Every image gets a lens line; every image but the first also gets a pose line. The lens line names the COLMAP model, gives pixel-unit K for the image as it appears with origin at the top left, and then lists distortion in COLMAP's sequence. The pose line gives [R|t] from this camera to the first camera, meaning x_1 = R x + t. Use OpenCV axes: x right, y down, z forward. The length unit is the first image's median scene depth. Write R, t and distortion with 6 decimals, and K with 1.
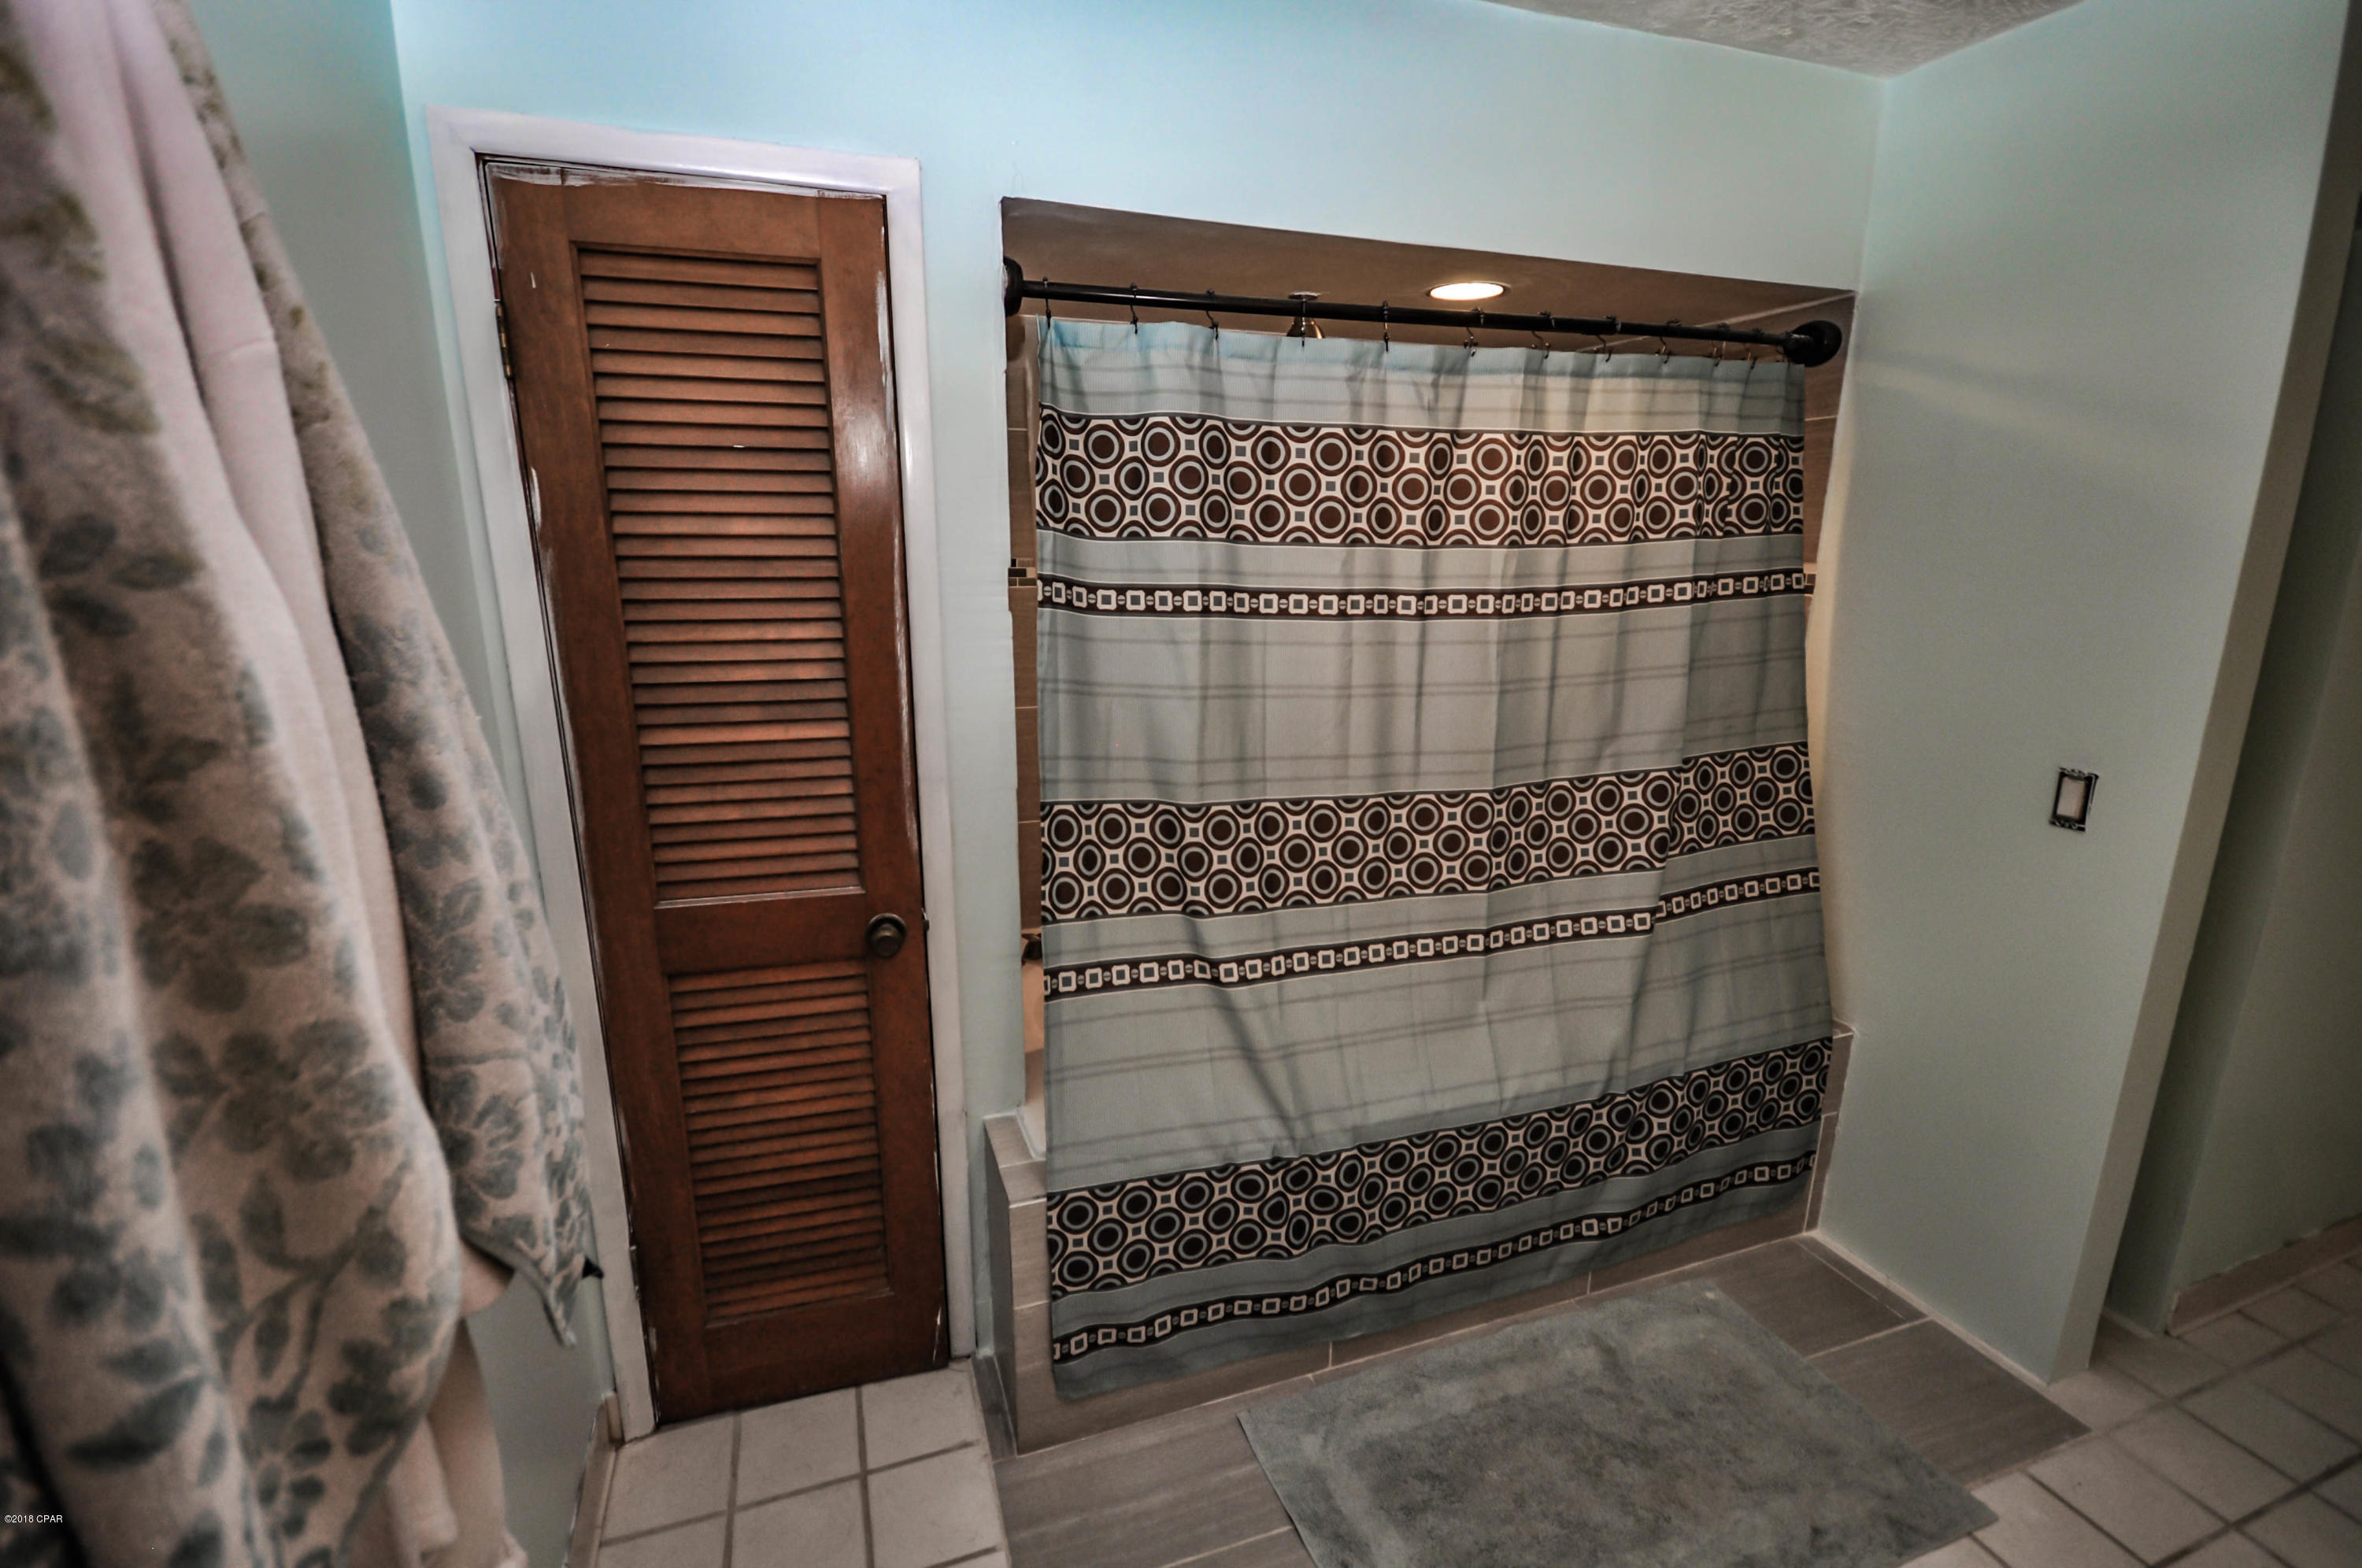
lens RADIAL K [[1043.6, 0, 1169.8], [0, 1043.6, 788.7], [0, 0, 1]] dist [0.001244, -0.000162]
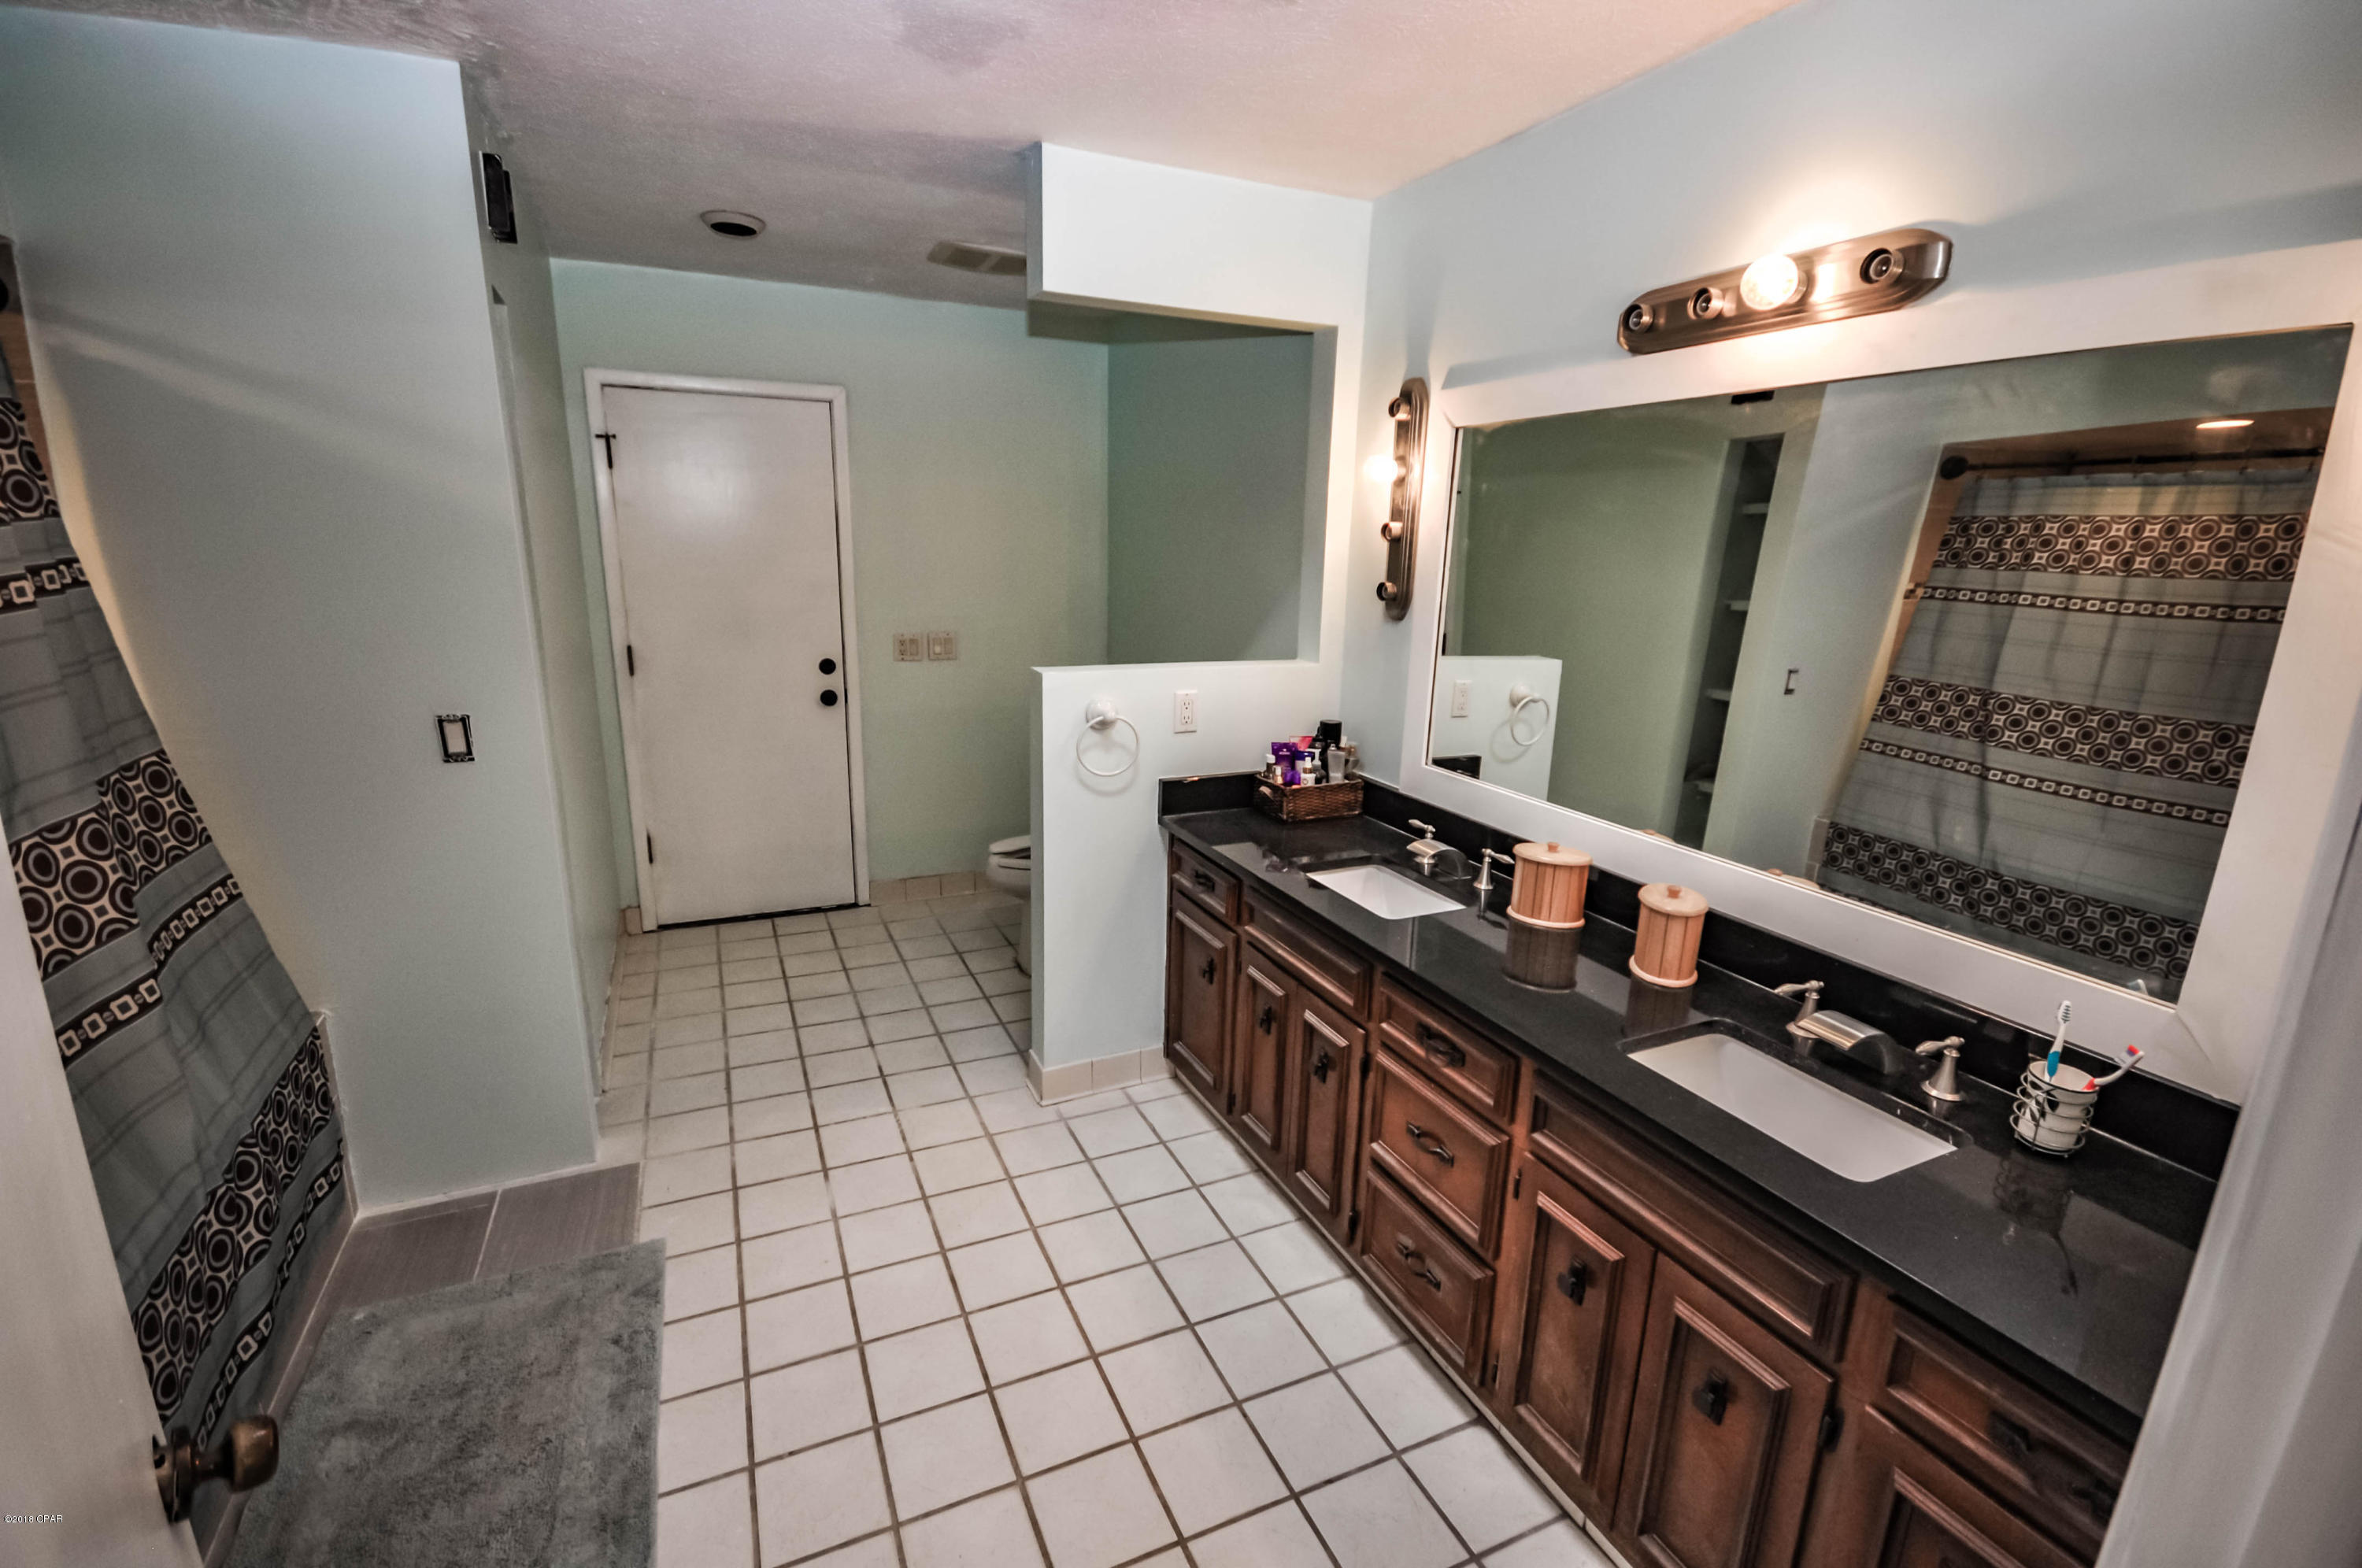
lens RADIAL K [[1043.6, 0, 1169.8], [0, 1043.6, 788.7], [0, 0, 1]] dist [0.001244, -0.000162]
pose [[-0.089664, -0.243281, 0.965803, -0.377849], [0.210604, 0.943150, 0.257127, -0.065992], [-0.973451, 0.226456, -0.033331, 0.207721]]
